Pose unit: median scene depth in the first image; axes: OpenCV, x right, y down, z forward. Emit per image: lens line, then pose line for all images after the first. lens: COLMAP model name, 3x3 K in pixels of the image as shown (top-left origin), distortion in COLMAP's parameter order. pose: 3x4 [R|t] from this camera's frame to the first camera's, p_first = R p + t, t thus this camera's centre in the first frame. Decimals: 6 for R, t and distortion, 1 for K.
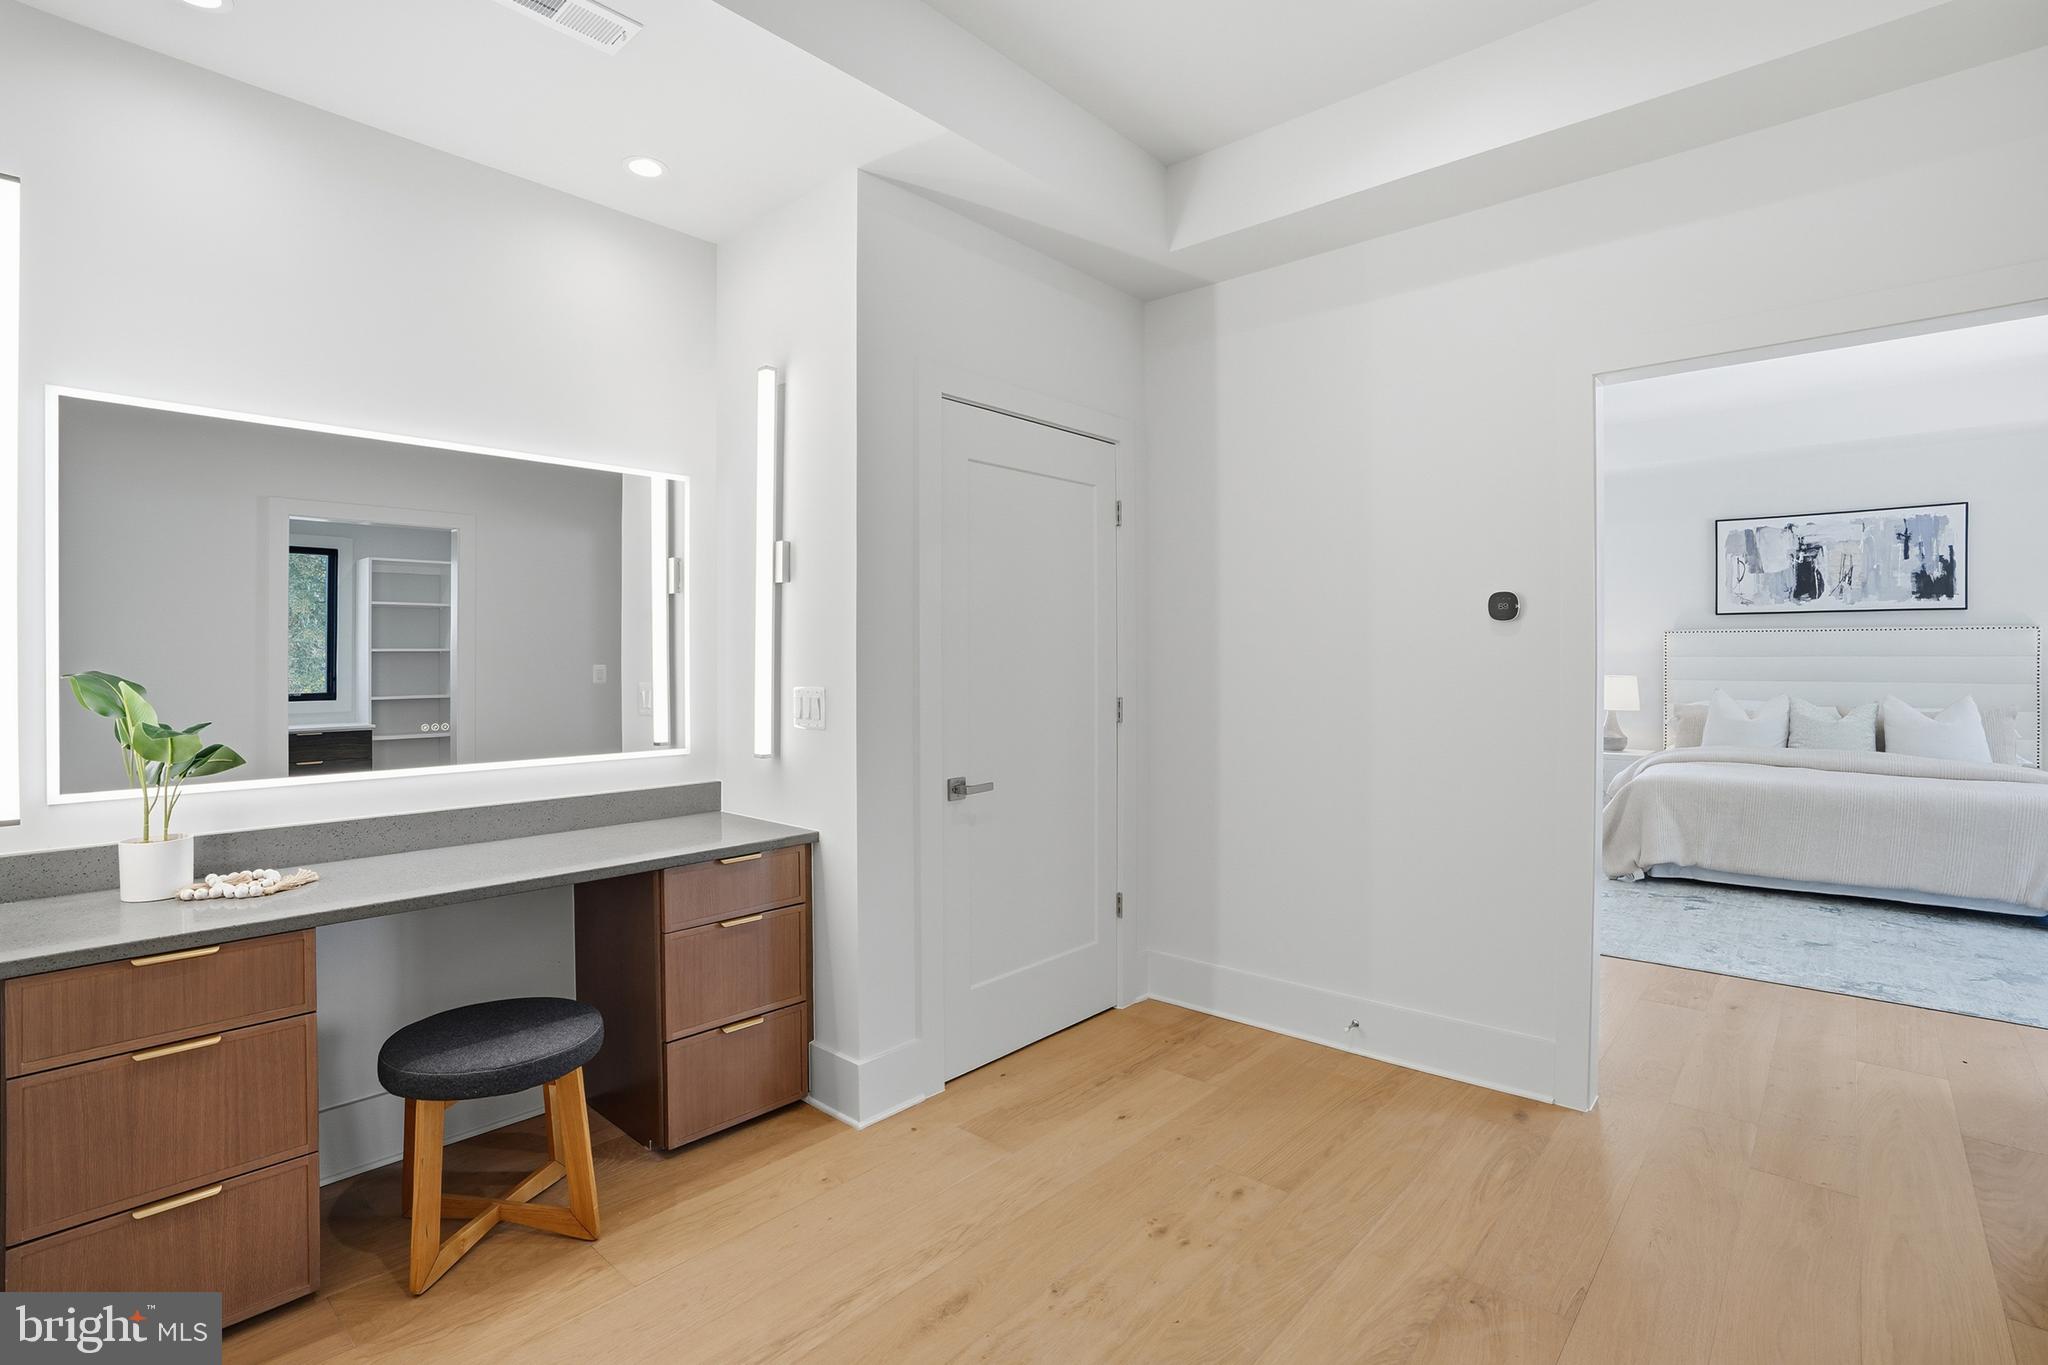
lens RADIAL K [[969.9, 0, 1029.2], [0, 969.9, 658.2], [0, 0, 1]] dist [-0.069246, 0.028790]
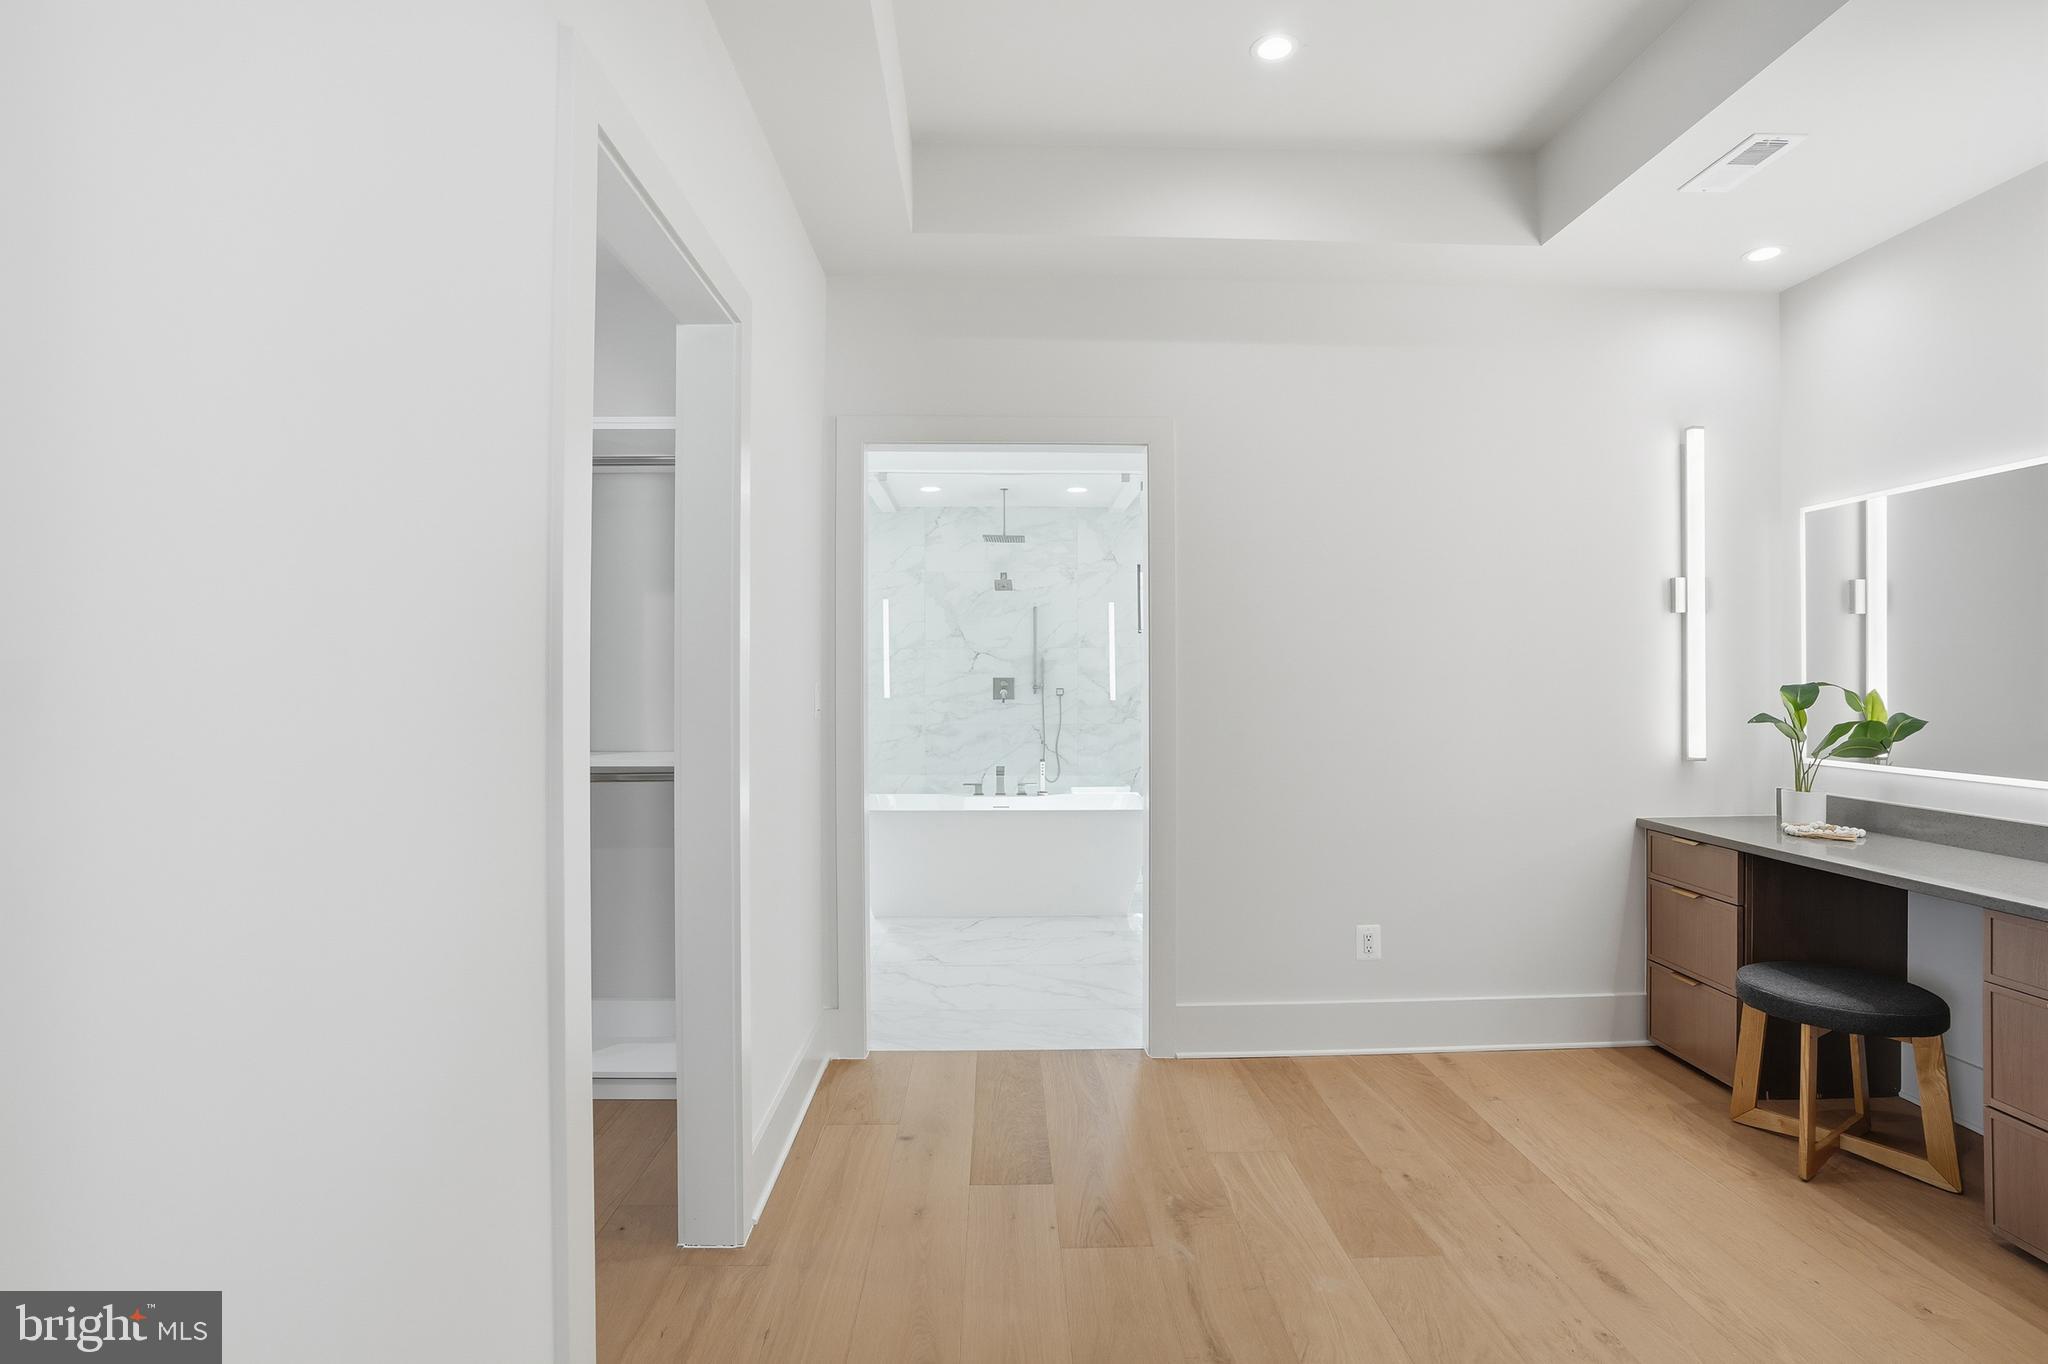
lens RADIAL K [[1029.0, 0, 1024.0], [0, 1029.0, 682.0], [0, 0, 1]] dist [-0.000220, -0.000016]
pose [[-0.740644, 0.008486, -0.671845, 0.599374], [0.003565, 0.999956, 0.008699, -0.003801], [0.671889, 0.004048, -0.740641, 0.709687]]
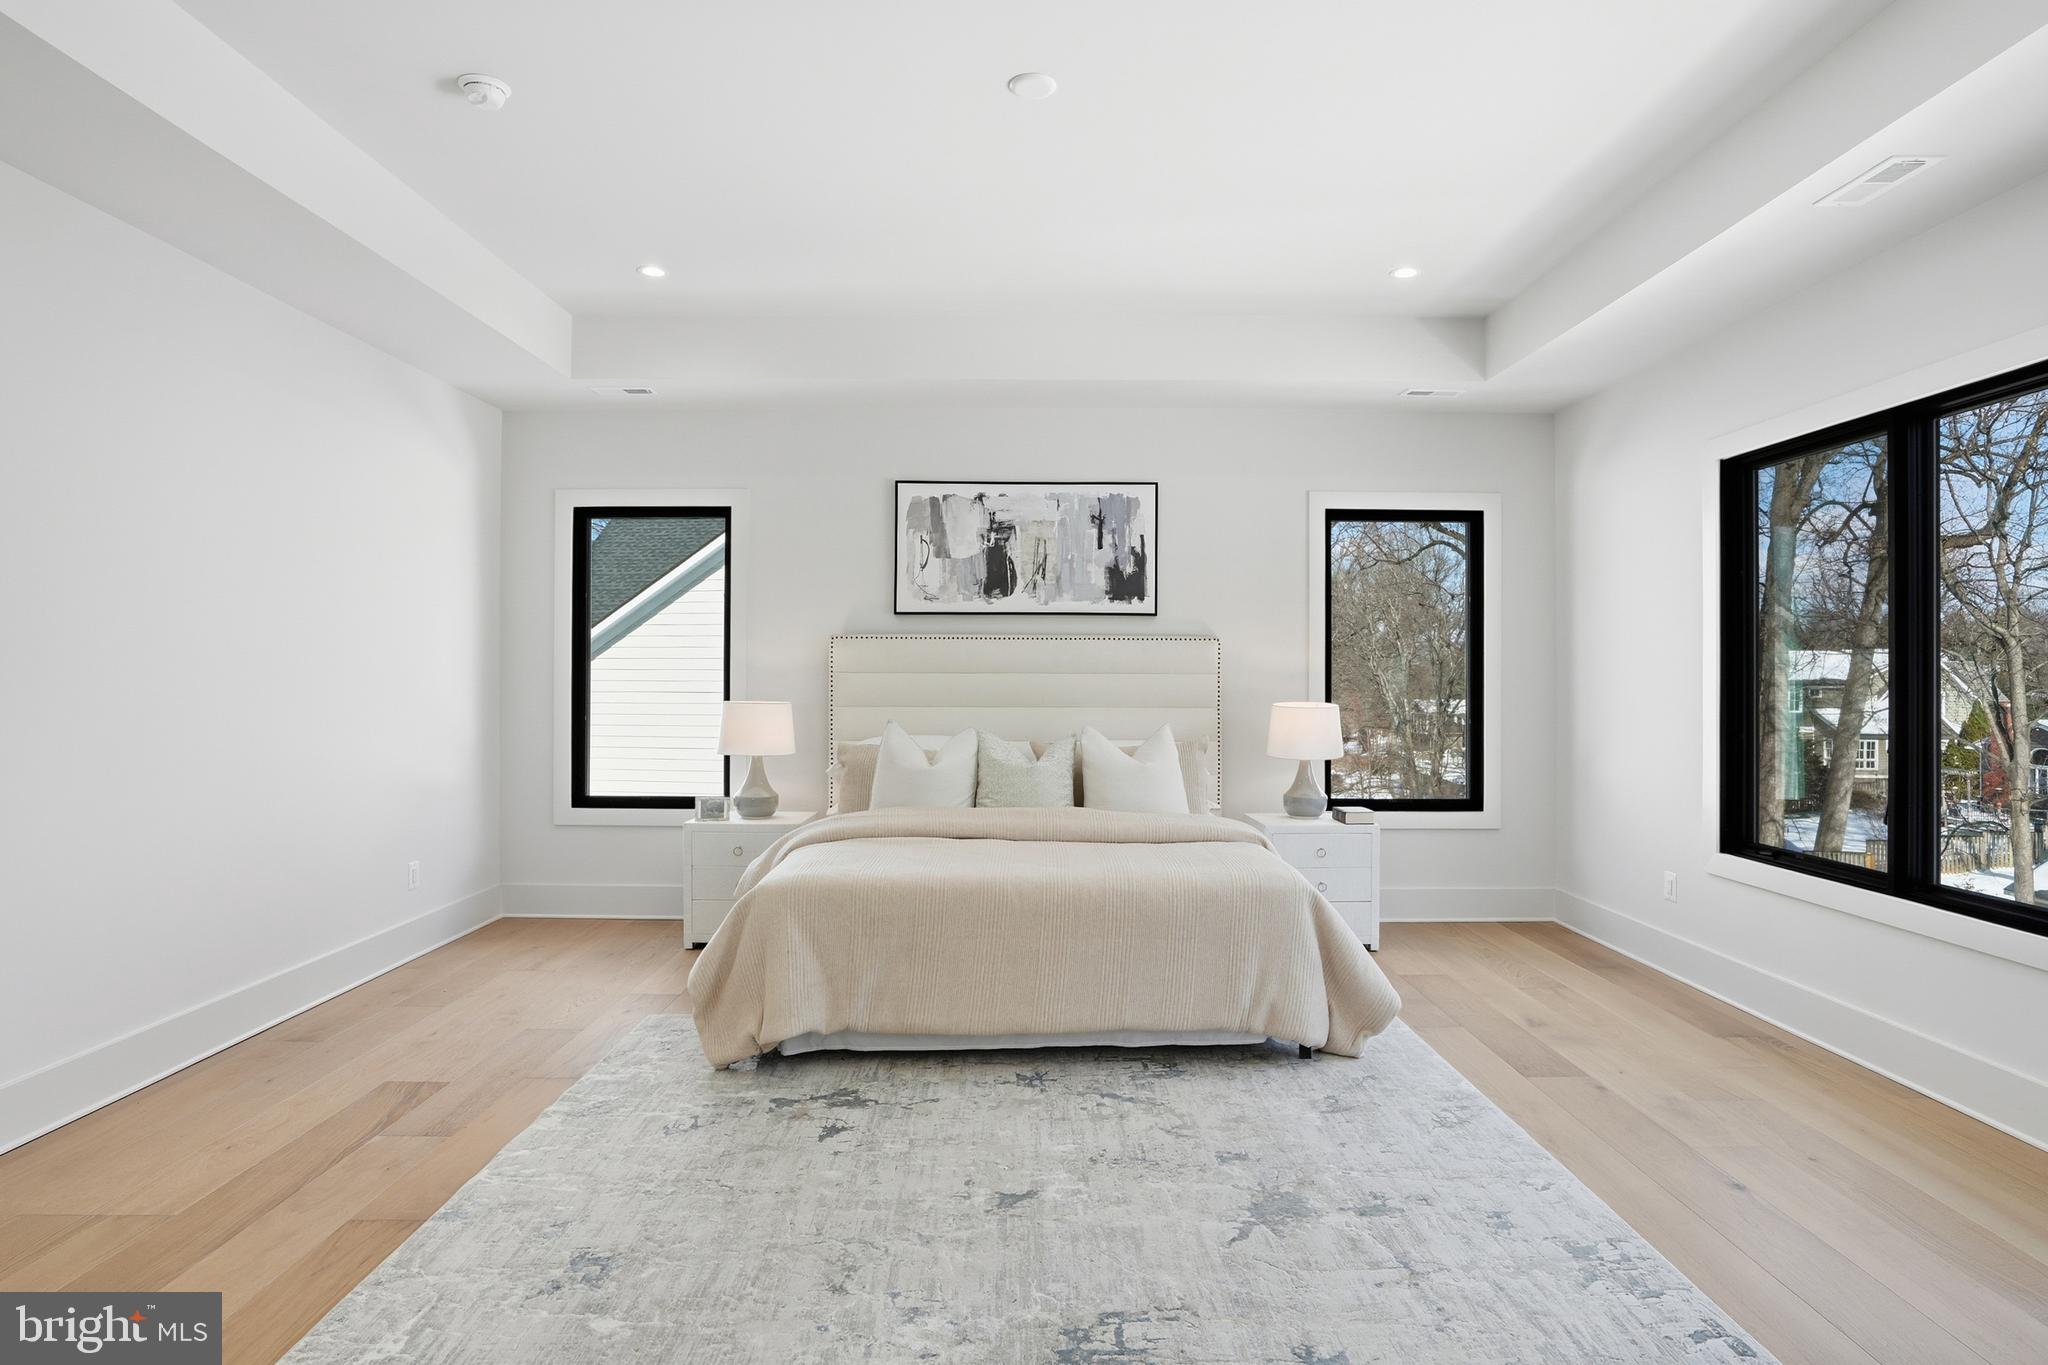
lens RADIAL K [[1069.7, 0, 1024.4], [0, 1069.7, 689.1], [0, 0, 1]] dist [-0.005816, -0.000568]
pose [[0.752381, -0.006069, 0.658700, 0.302203], [-0.002424, 0.999925, 0.011982, 0.000392], [-0.658723, -0.010612, 0.752310, 0.366316]]
